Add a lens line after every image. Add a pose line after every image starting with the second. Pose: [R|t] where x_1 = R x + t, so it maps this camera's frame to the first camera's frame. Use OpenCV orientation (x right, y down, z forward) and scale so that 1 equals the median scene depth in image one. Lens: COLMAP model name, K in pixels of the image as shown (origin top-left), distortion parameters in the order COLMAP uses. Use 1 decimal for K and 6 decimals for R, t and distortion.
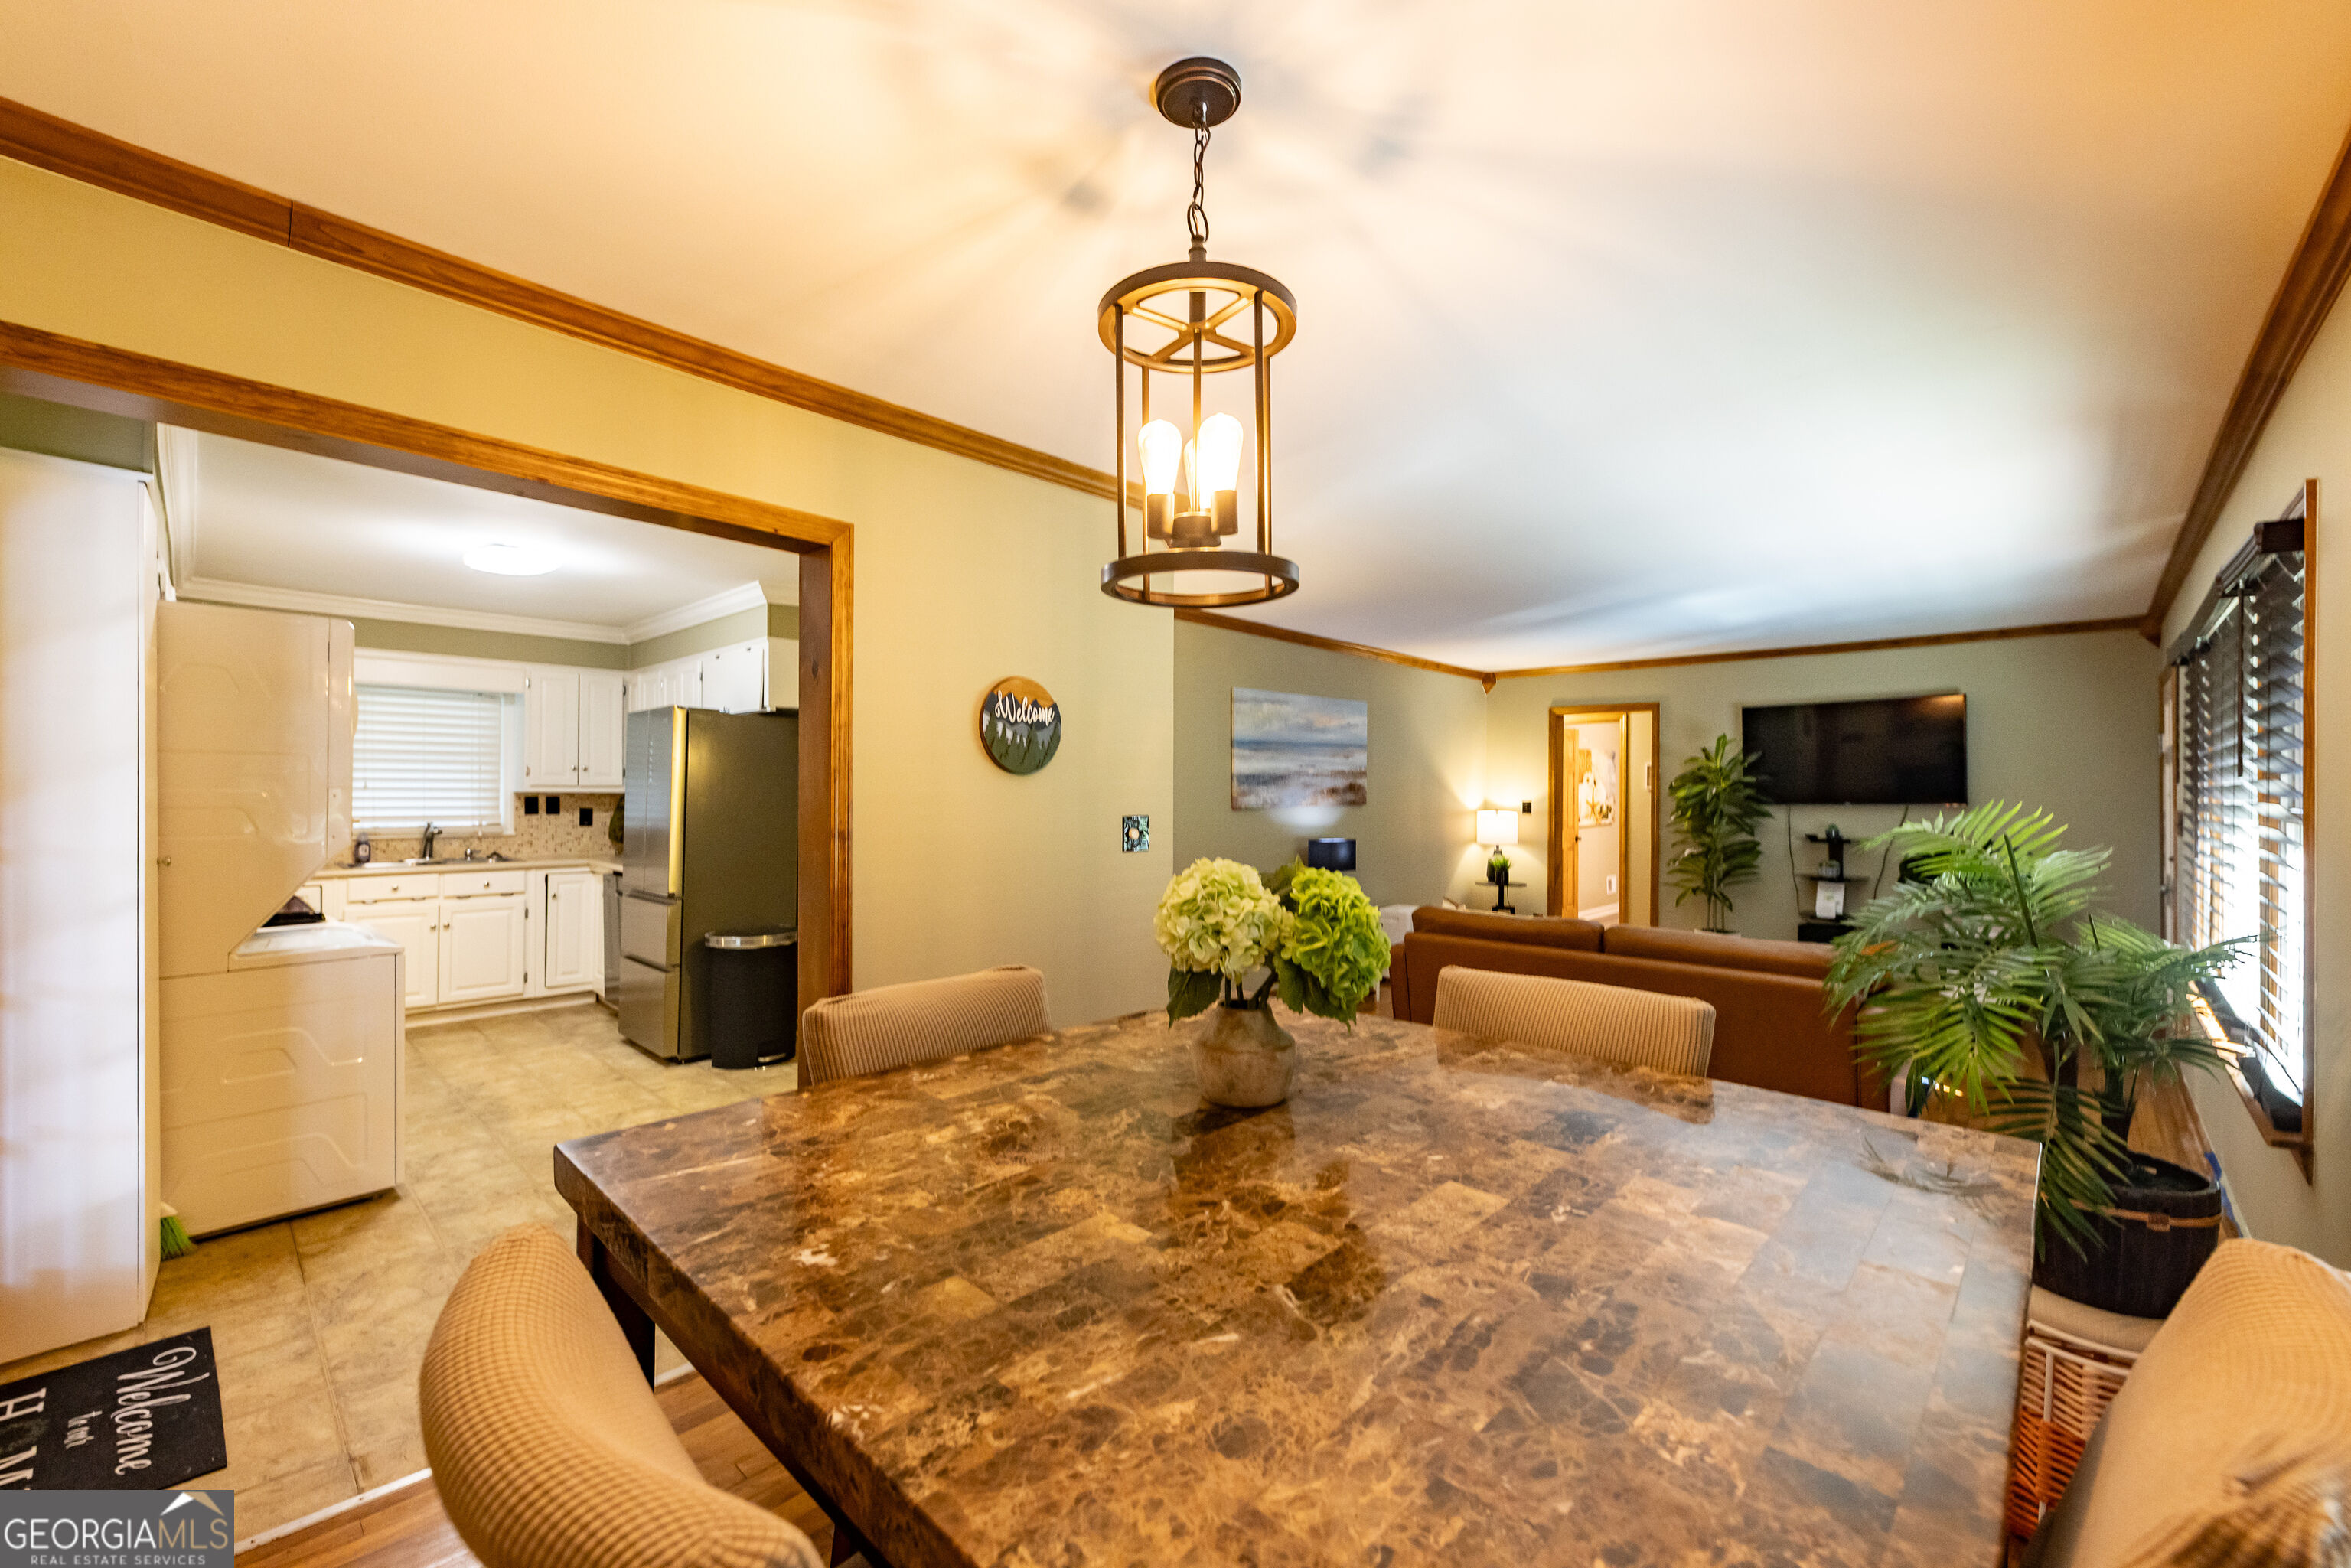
lens RADIAL K [[928.8, 0, 1163.9], [0, 928.8, 785.7], [0, 0, 1]] dist [0.008910, -0.003149]
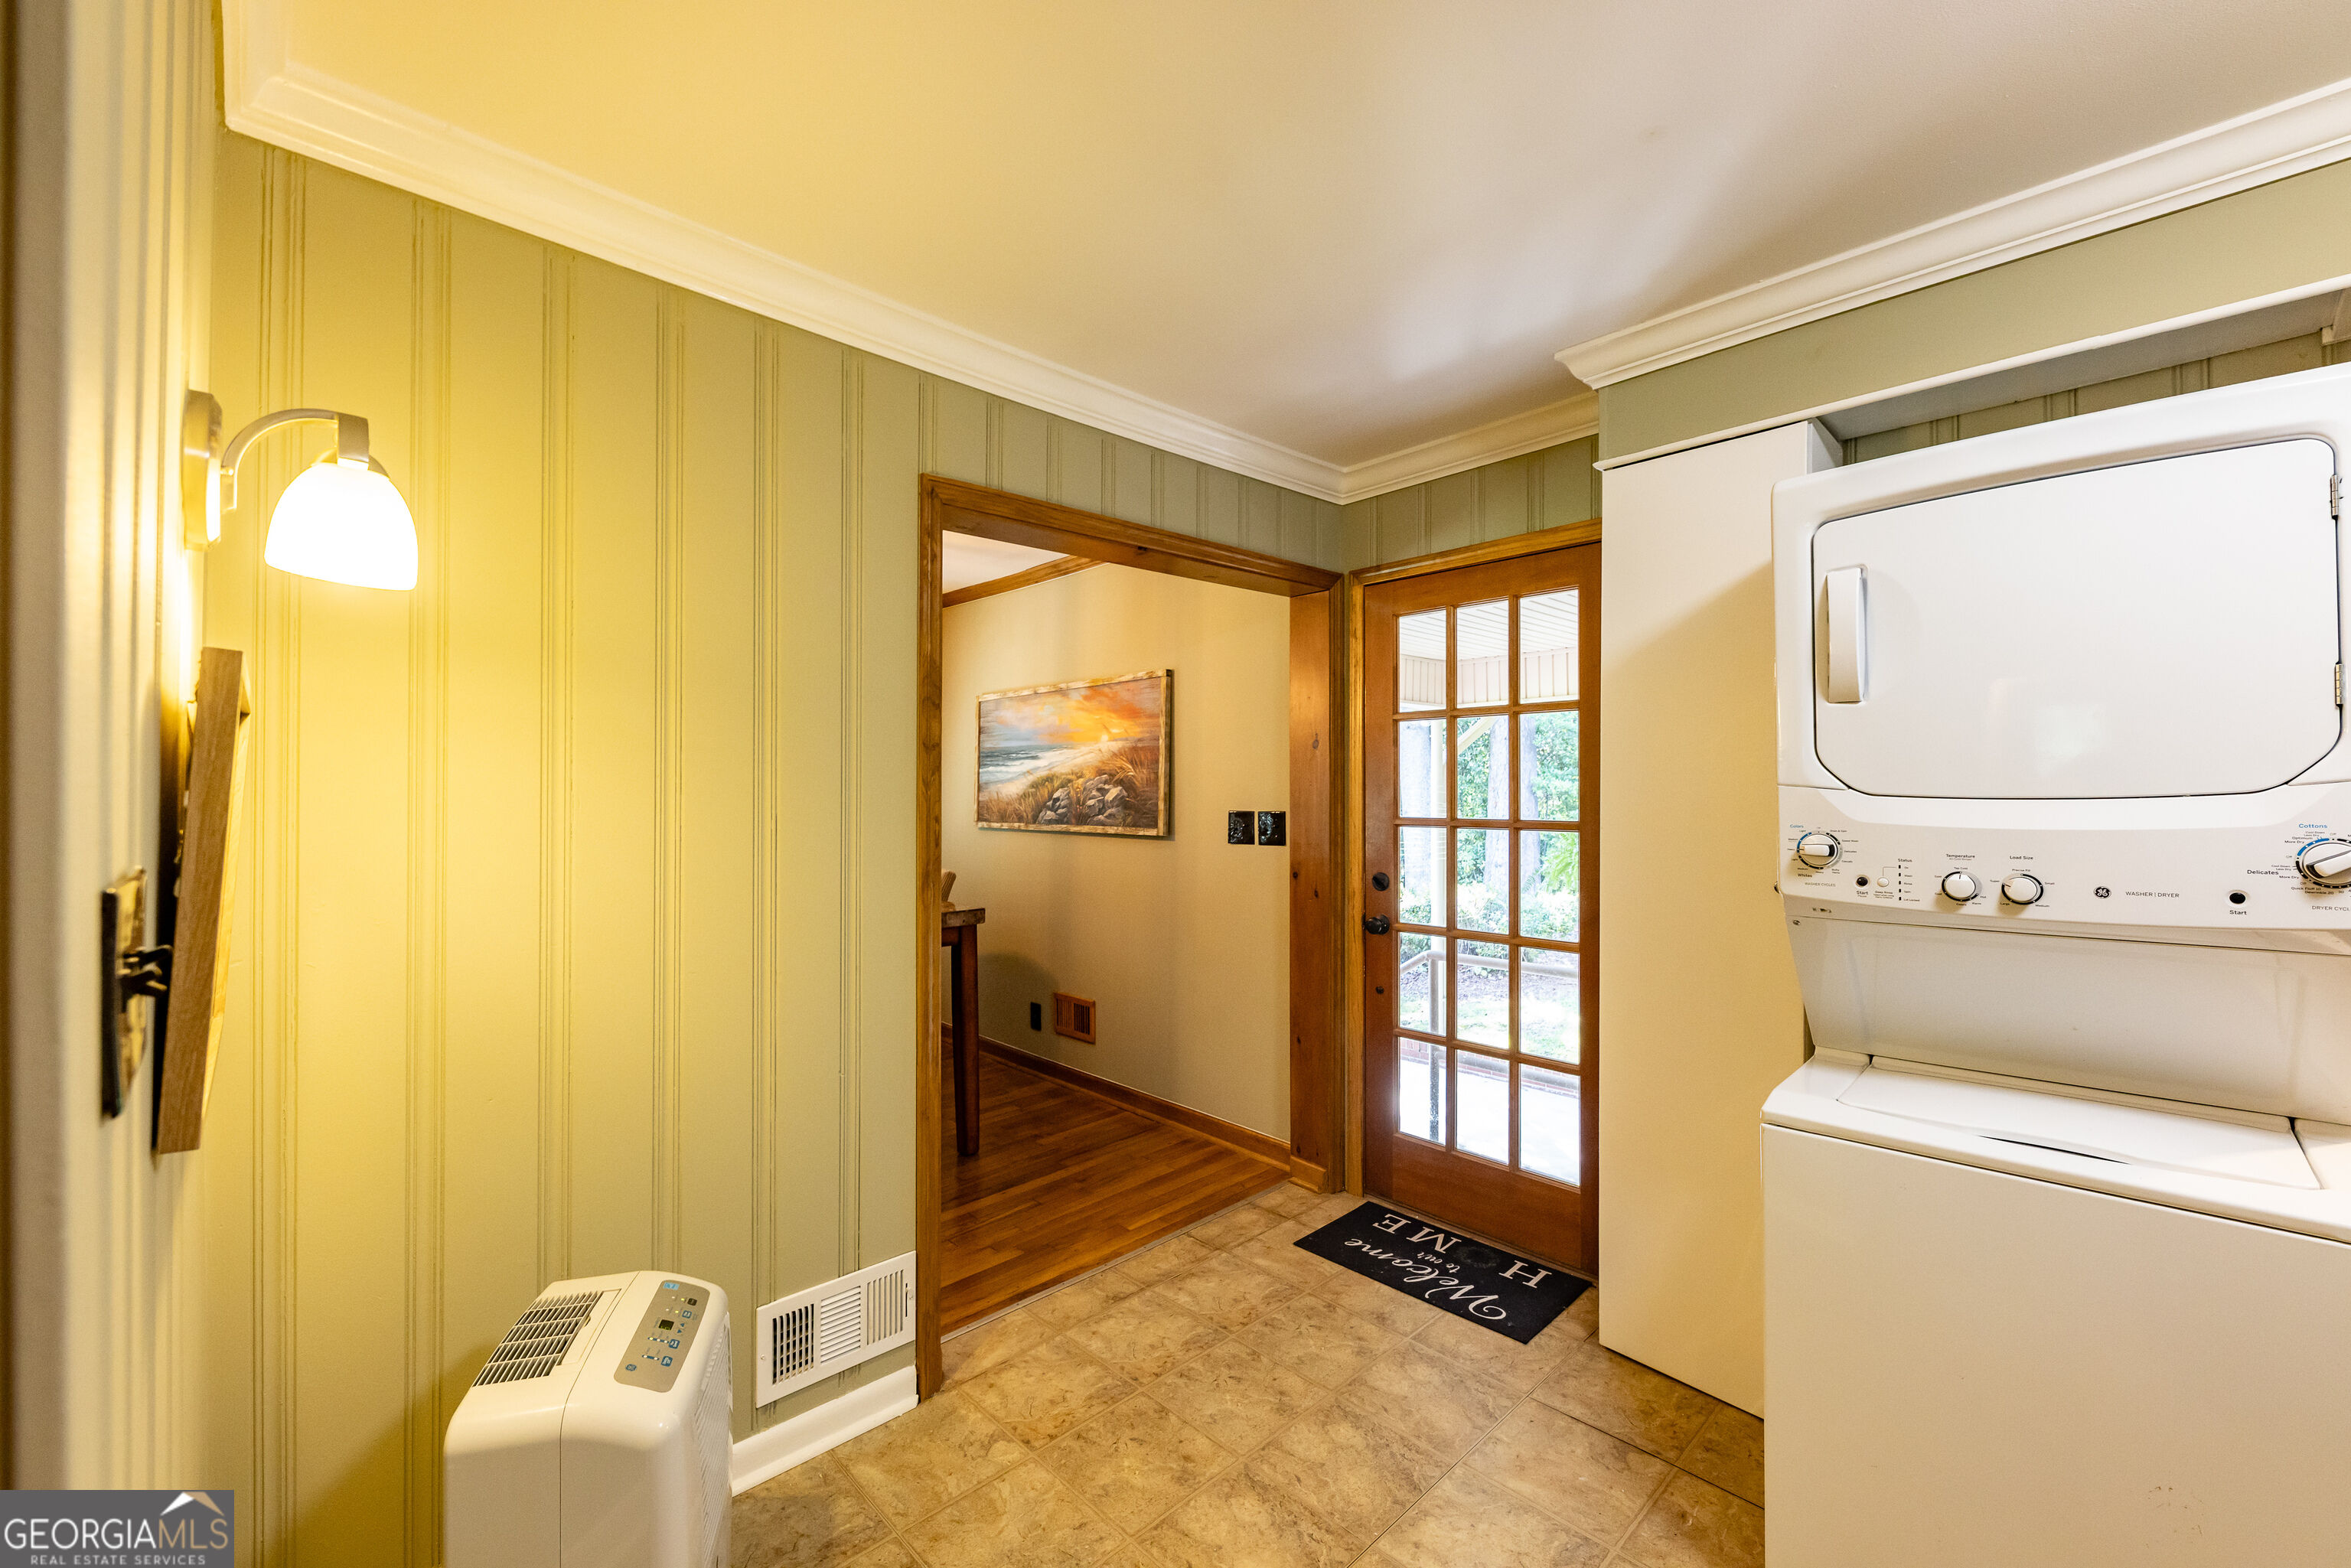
lens RADIAL K [[928.8, 0, 1158.2], [0, 928.8, 791.8], [0, 0, 1]] dist [0.008910, -0.003149]
pose [[-0.997846, -0.002317, 0.065556, -0.288626], [-0.002945, 0.999951, -0.009481, 0.005830], [-0.065530, -0.009654, -0.997804, 0.820986]]
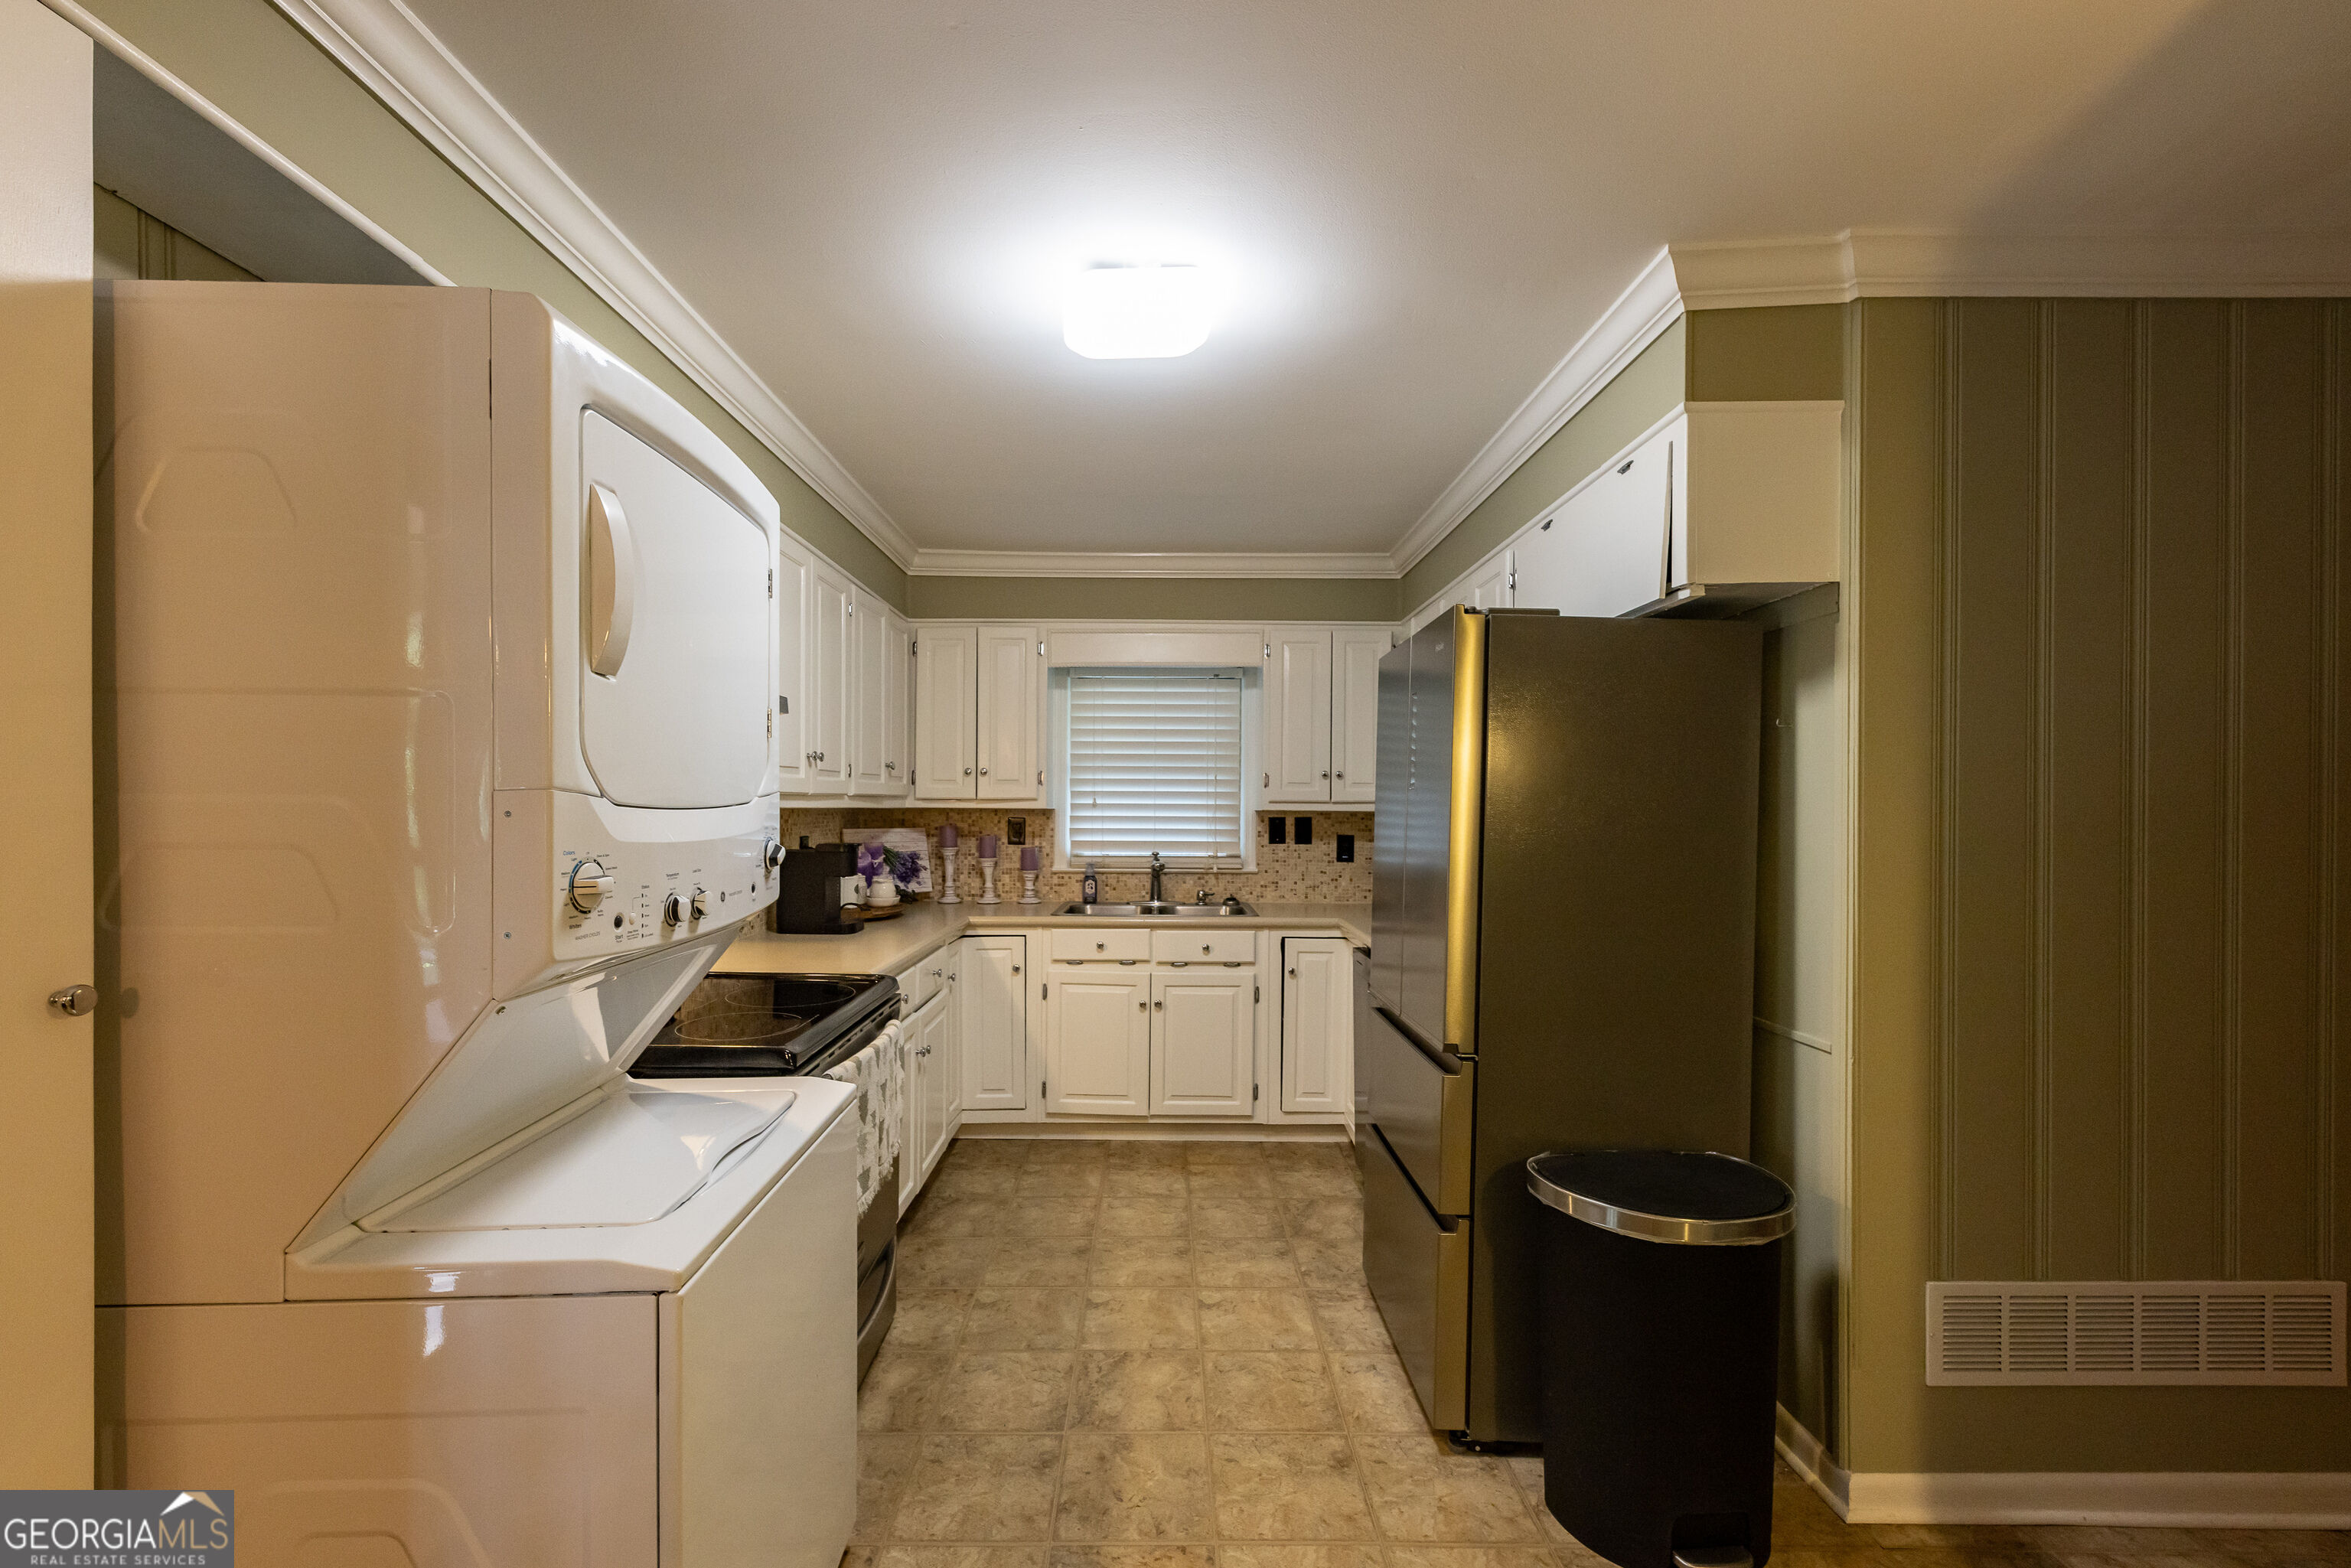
lens RADIAL K [[928.8, 0, 1153.9], [0, 928.8, 815.7], [0, 0, 1]] dist [0.008910, -0.003149]
pose [[0.683045, 0.004187, -0.730364, -0.252379], [0.002632, 0.999963, 0.008194, 0.004720], [0.730371, -0.007519, 0.683009, 0.494870]]
